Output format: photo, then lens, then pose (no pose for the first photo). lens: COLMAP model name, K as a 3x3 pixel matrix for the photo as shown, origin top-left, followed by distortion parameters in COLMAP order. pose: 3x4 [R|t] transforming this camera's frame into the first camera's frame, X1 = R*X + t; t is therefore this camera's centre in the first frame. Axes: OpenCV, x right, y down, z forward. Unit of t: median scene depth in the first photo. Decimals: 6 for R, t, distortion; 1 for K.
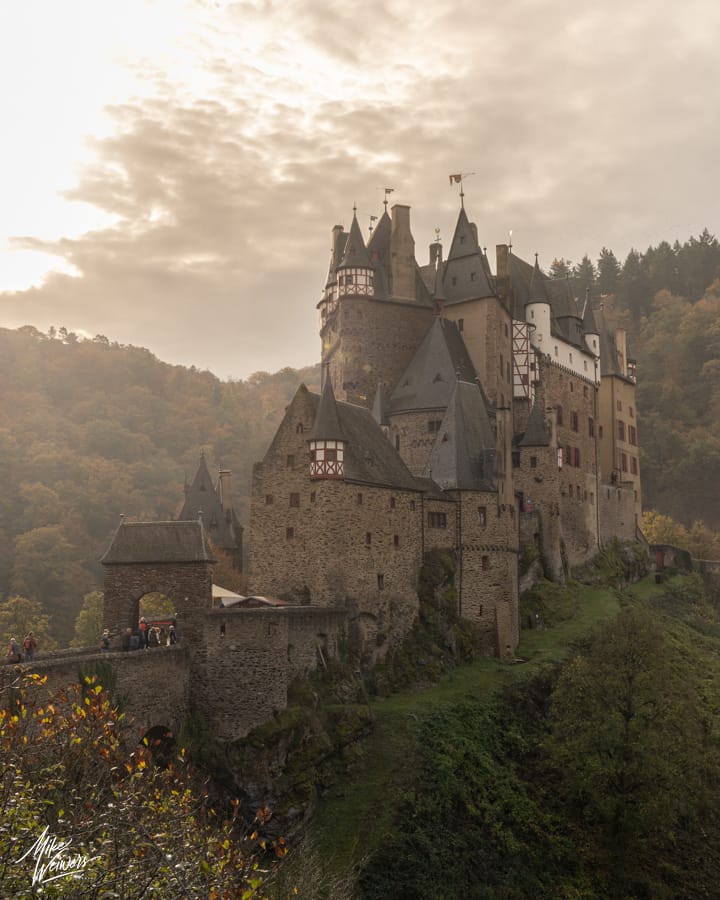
lens RADIAL K [[1293.3, 0, 433.1], [0, 1293.3, 391.4], [0, 0, 1]] dist [0.009507, 0.000000]
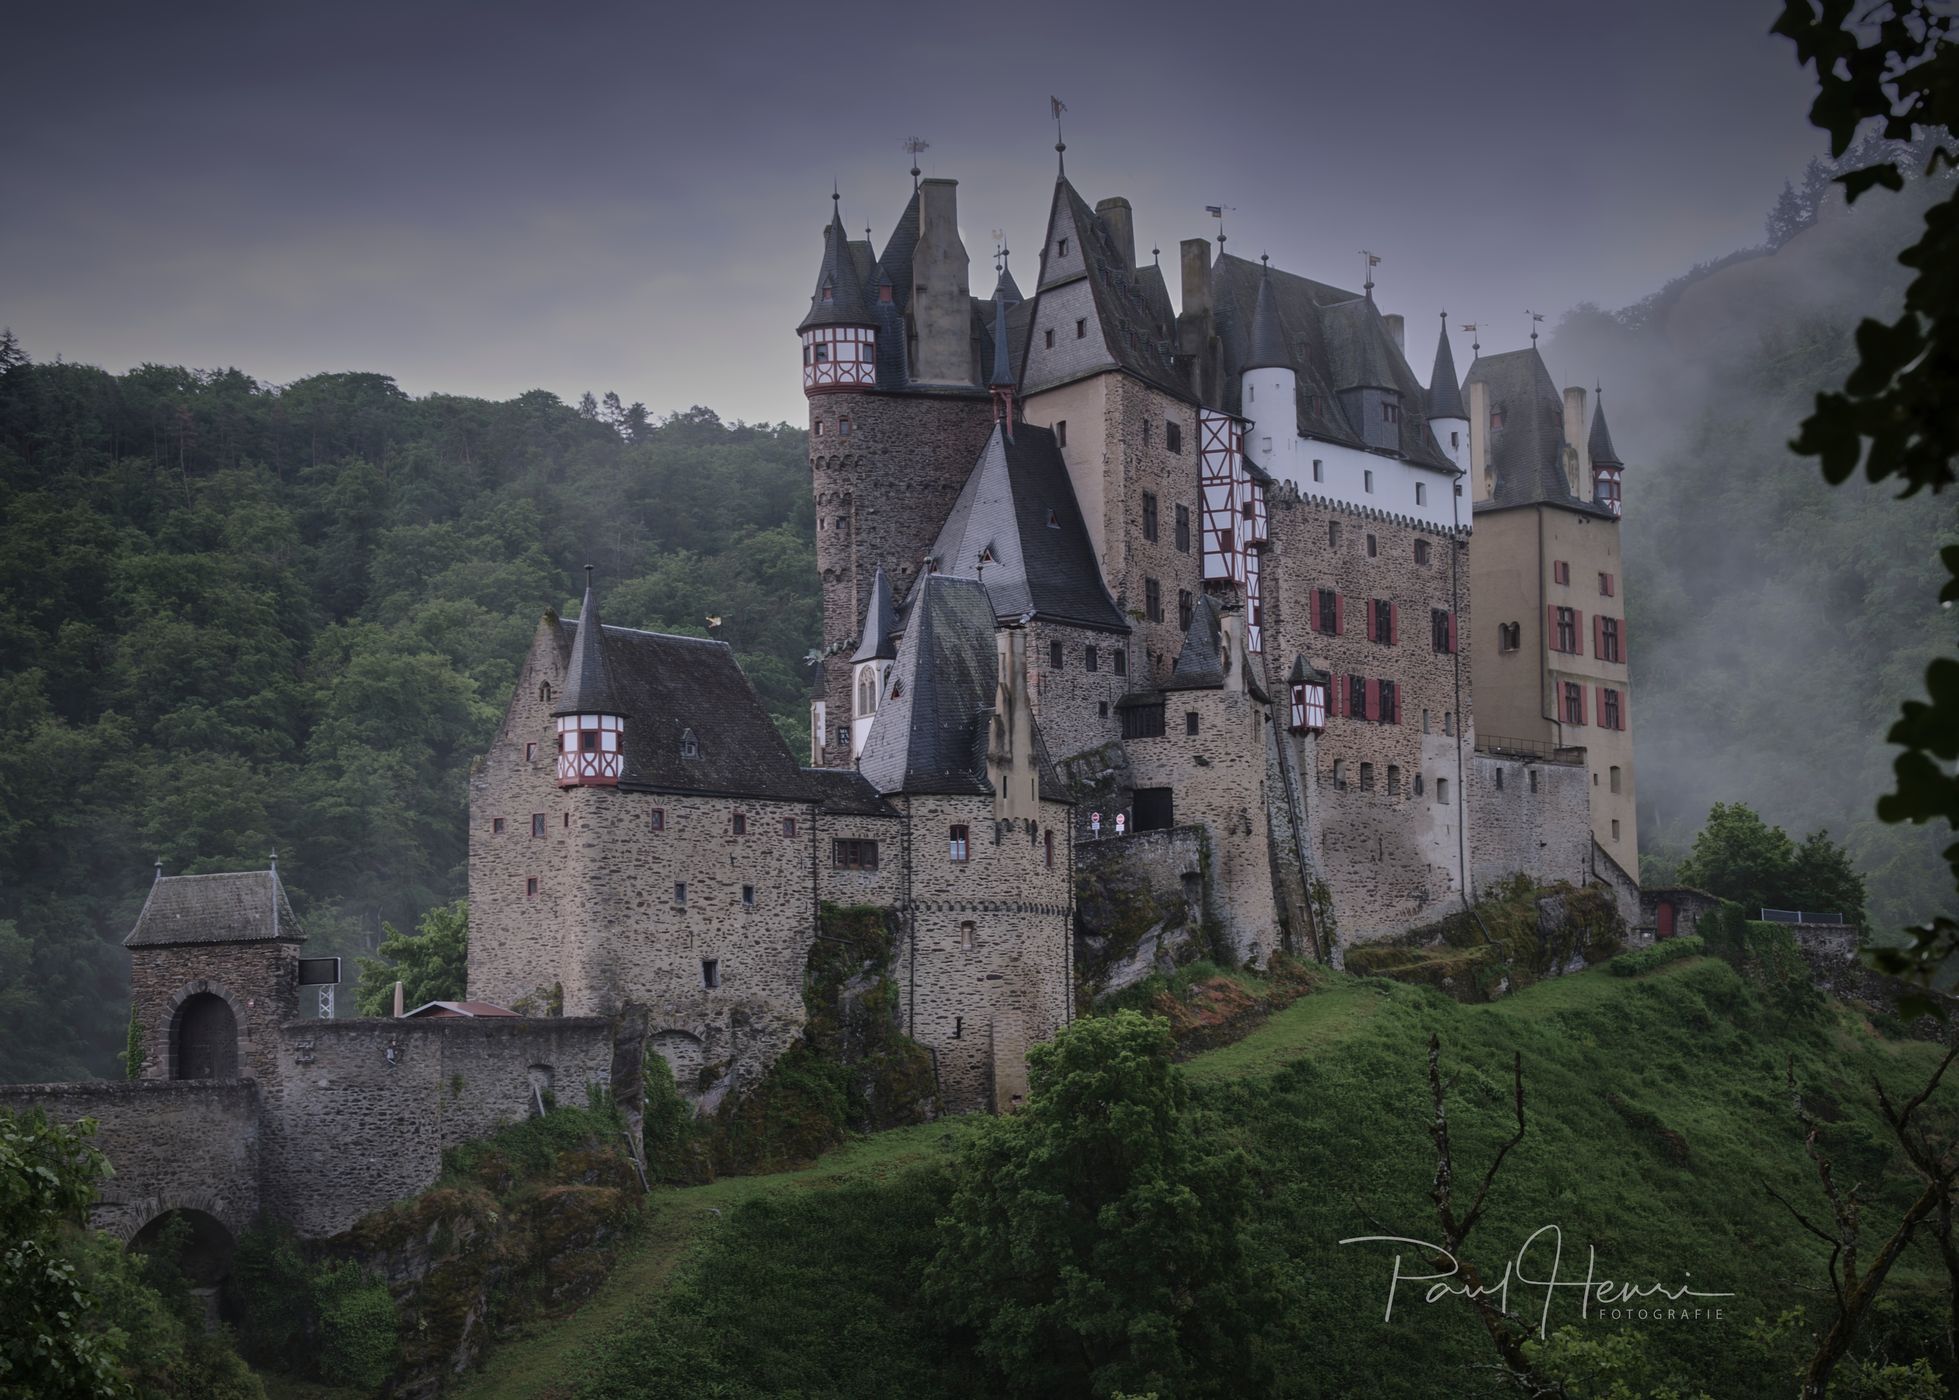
lens RADIAL K [[3698.1, 0, 979.0], [0, 3698.1, 878.2], [0, 0, 1]] dist [0.068288, 0.000000]
pose [[0.965460, -0.022803, -0.259552, 0.352327], [0.051391, 0.993259, 0.103899, -0.033853], [0.255434, -0.113649, 0.960124, -0.328346]]
